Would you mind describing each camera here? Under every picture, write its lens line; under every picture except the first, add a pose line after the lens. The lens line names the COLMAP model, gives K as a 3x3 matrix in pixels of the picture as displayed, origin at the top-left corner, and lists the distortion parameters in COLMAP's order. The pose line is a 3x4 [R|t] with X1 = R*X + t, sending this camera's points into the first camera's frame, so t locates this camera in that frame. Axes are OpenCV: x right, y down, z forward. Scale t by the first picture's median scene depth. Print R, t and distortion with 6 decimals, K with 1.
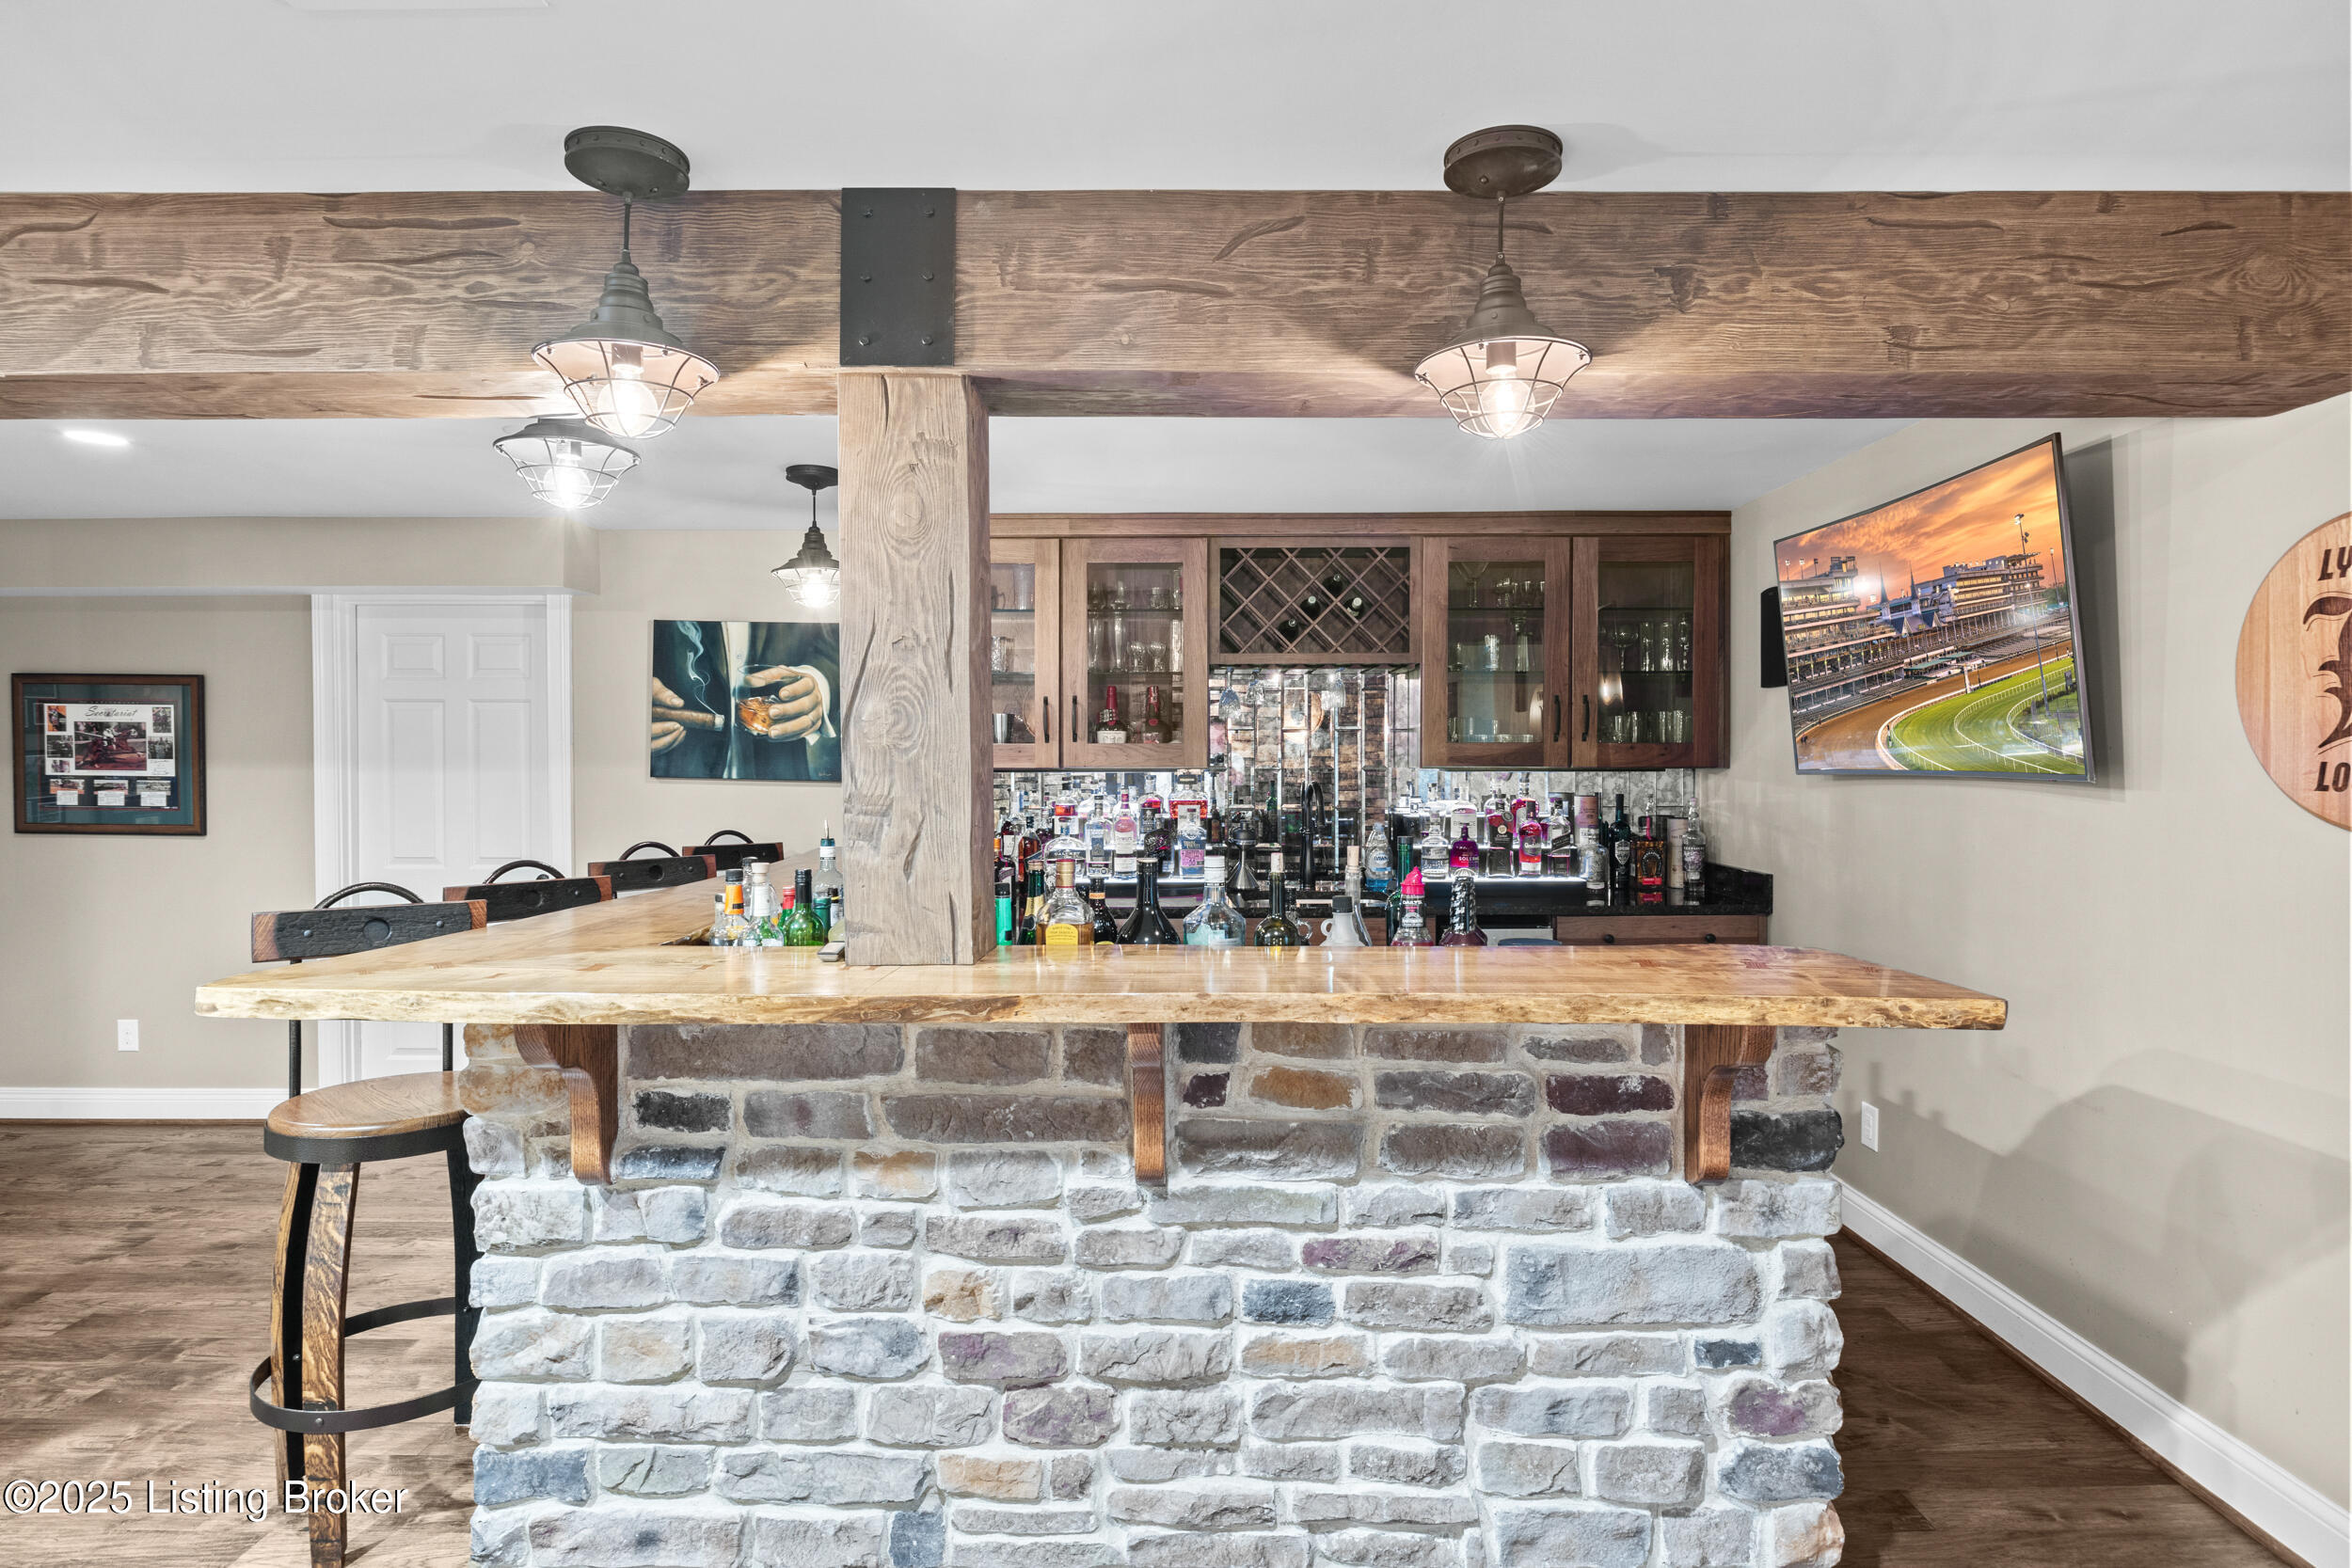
lens RADIAL K [[1235.9, 0, 1190.7], [0, 1235.9, 778.0], [0, 0, 1]] dist [-0.008126, 0.000203]
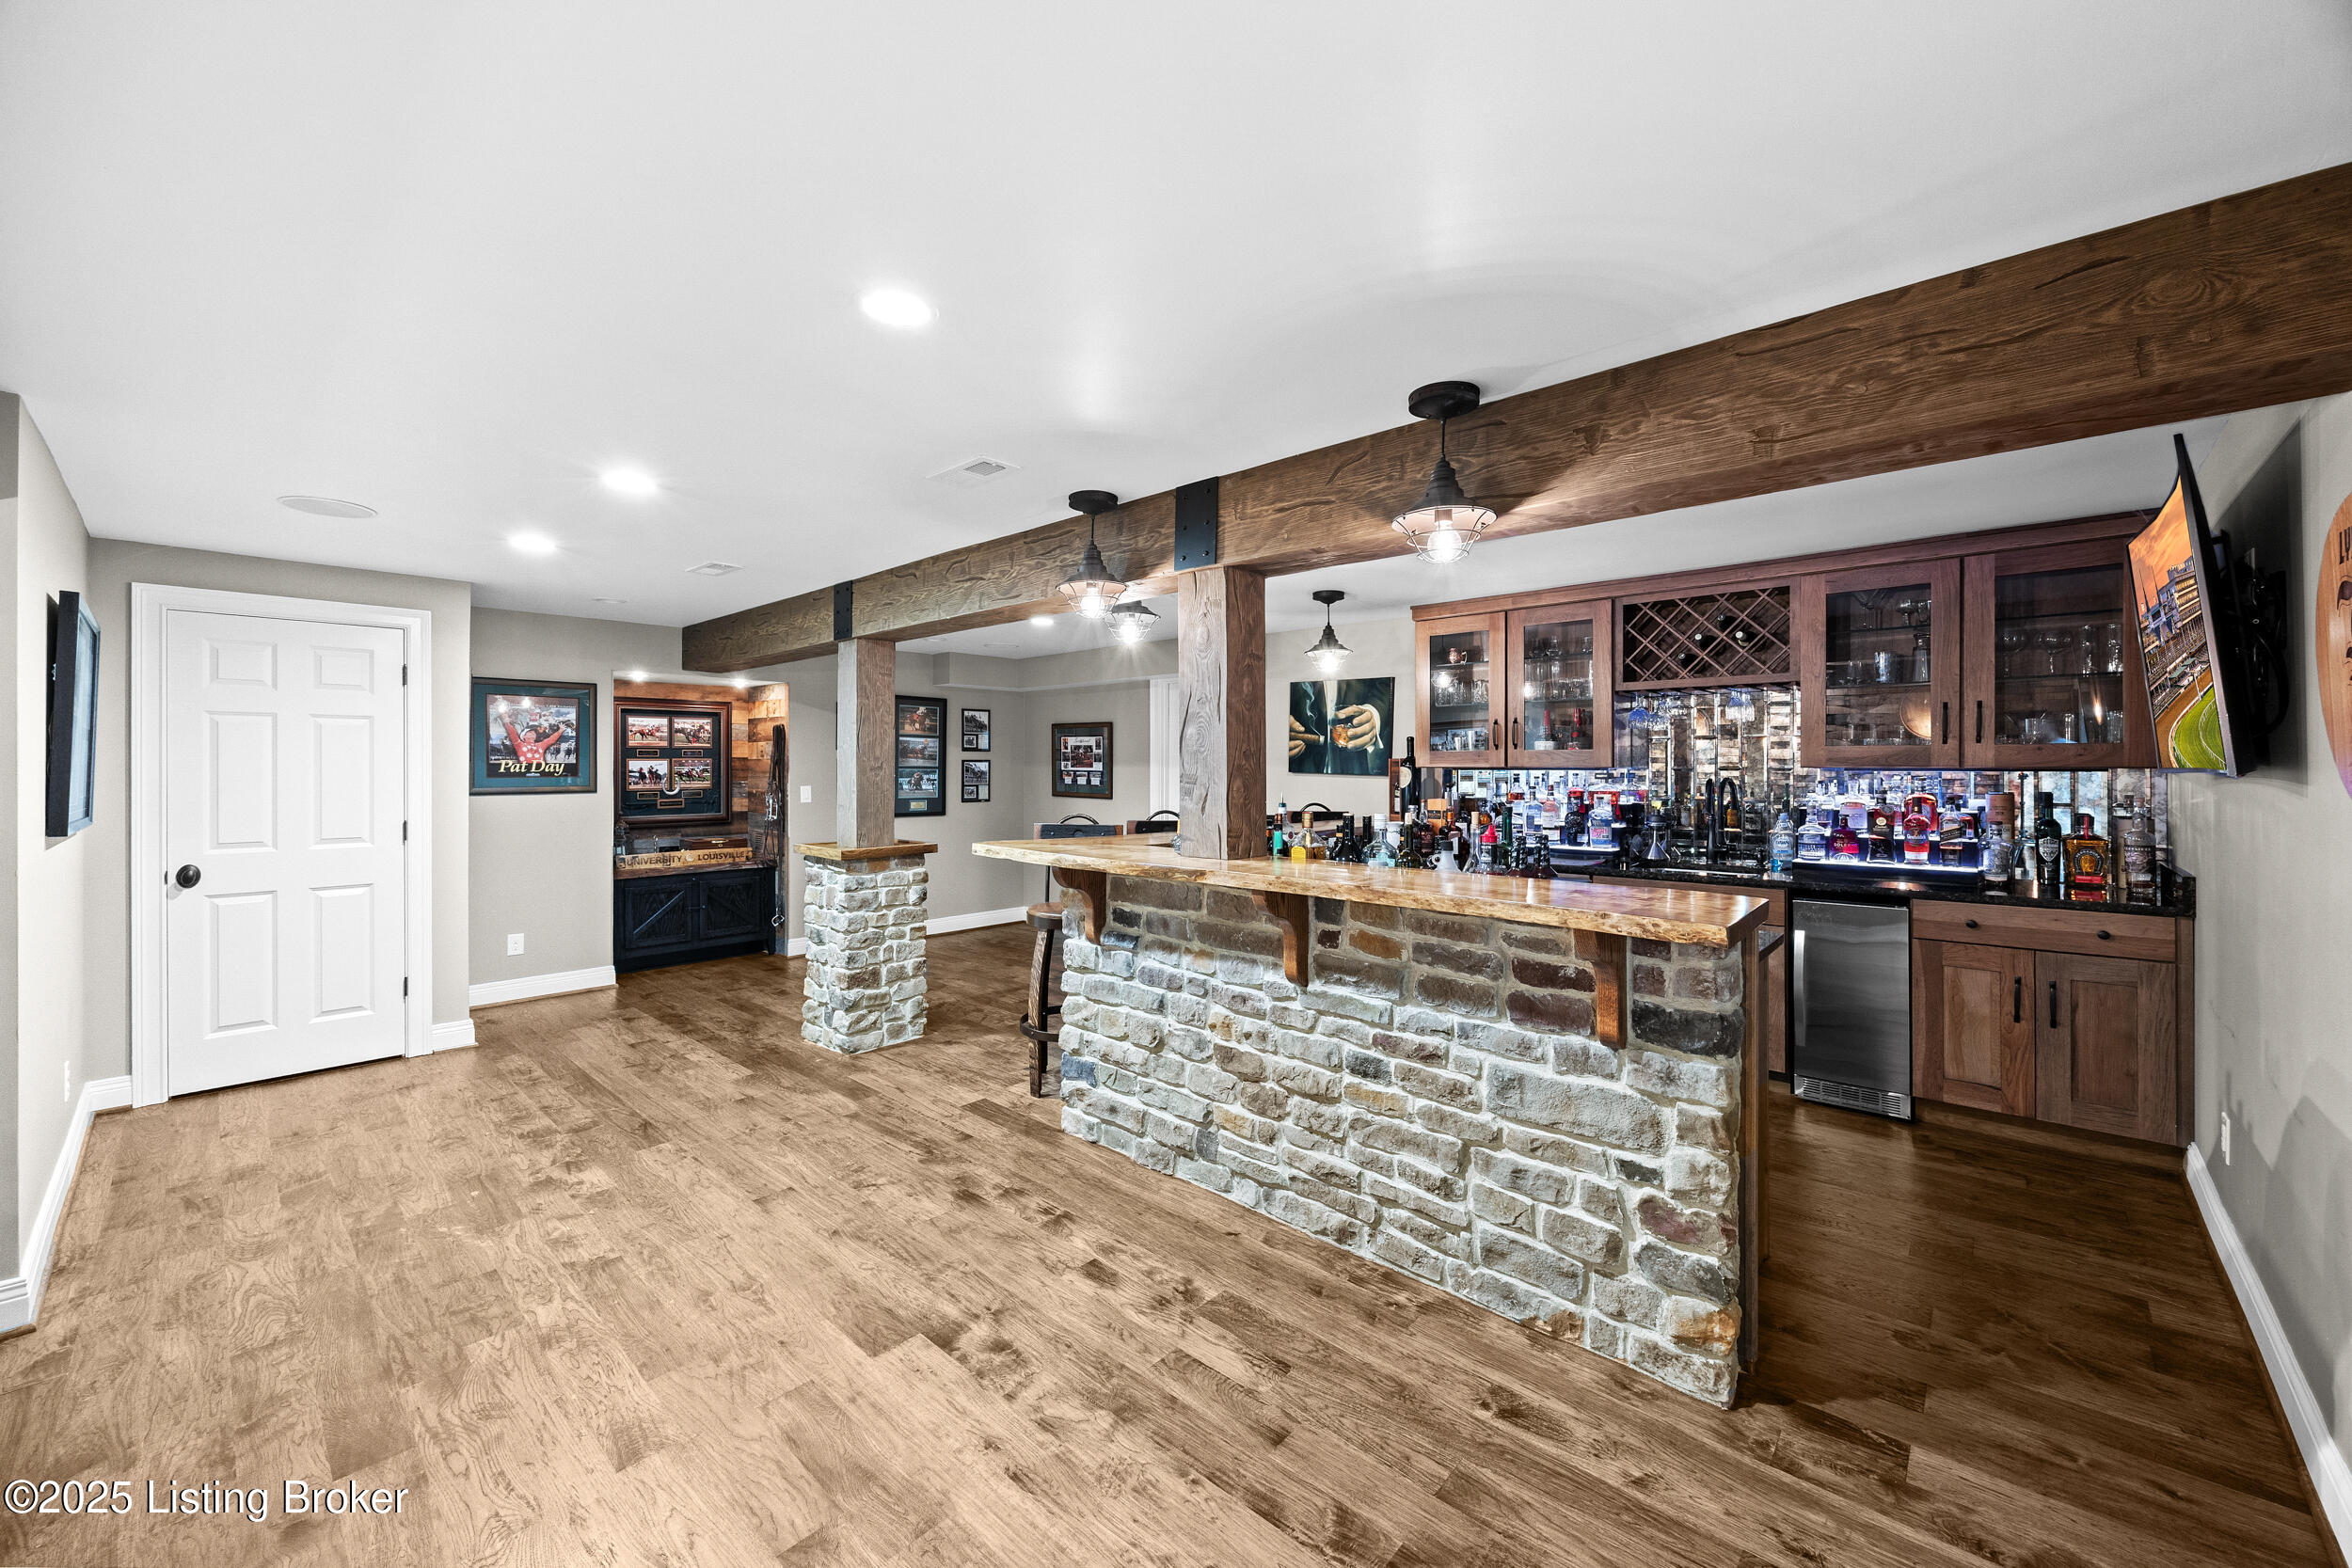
lens RADIAL K [[901.3, 0, 1168.6], [0, 901.3, 767.5], [0, 0, 1]] dist [-0.007127, 0.000368]
pose [[0.735626, 0.002470, -0.677383, 0.734870], [-0.011859, 0.999887, -0.009233, 0.016023], [0.677284, 0.014826, 0.735572, -0.136334]]
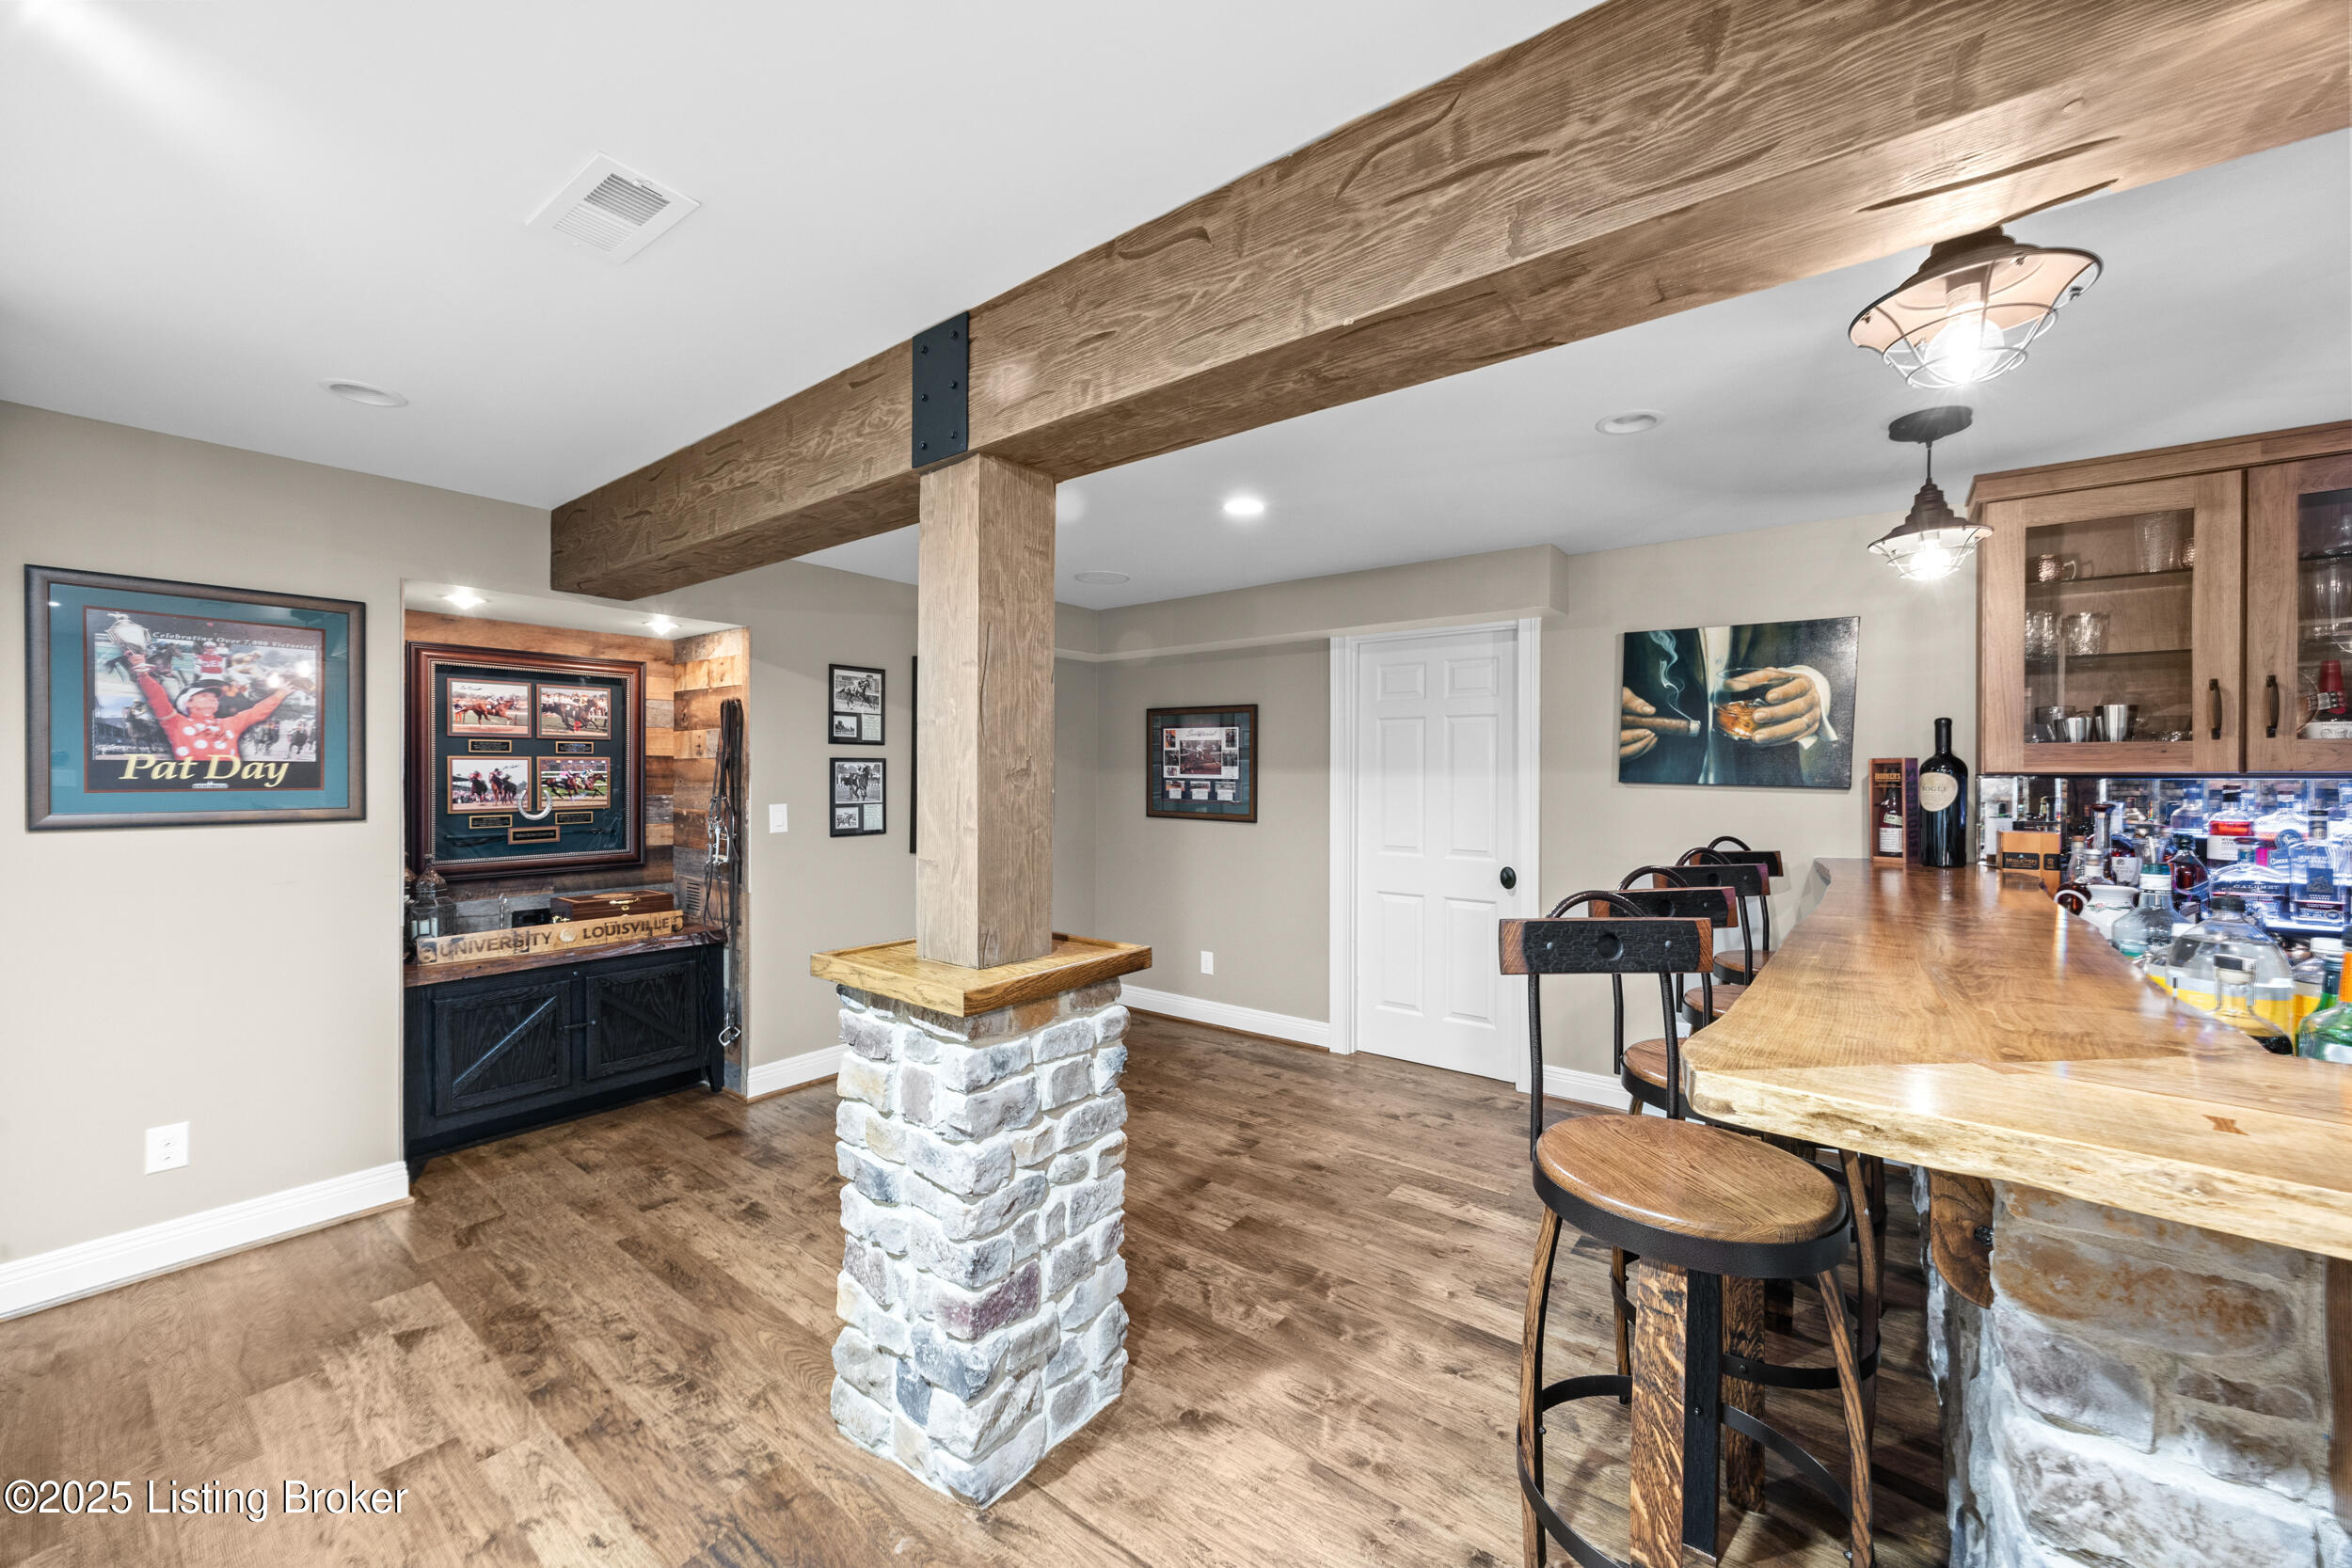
lens RADIAL K [[901.3, 0, 1180.1], [0, 901.3, 775.7], [0, 0, 1]] dist [-0.007127, 0.000368]
pose [[0.794707, 0.003602, -0.606983, -0.651837], [-0.012800, 0.999859, -0.010825, 0.017488], [0.606859, 0.016373, 0.794641, 0.389894]]
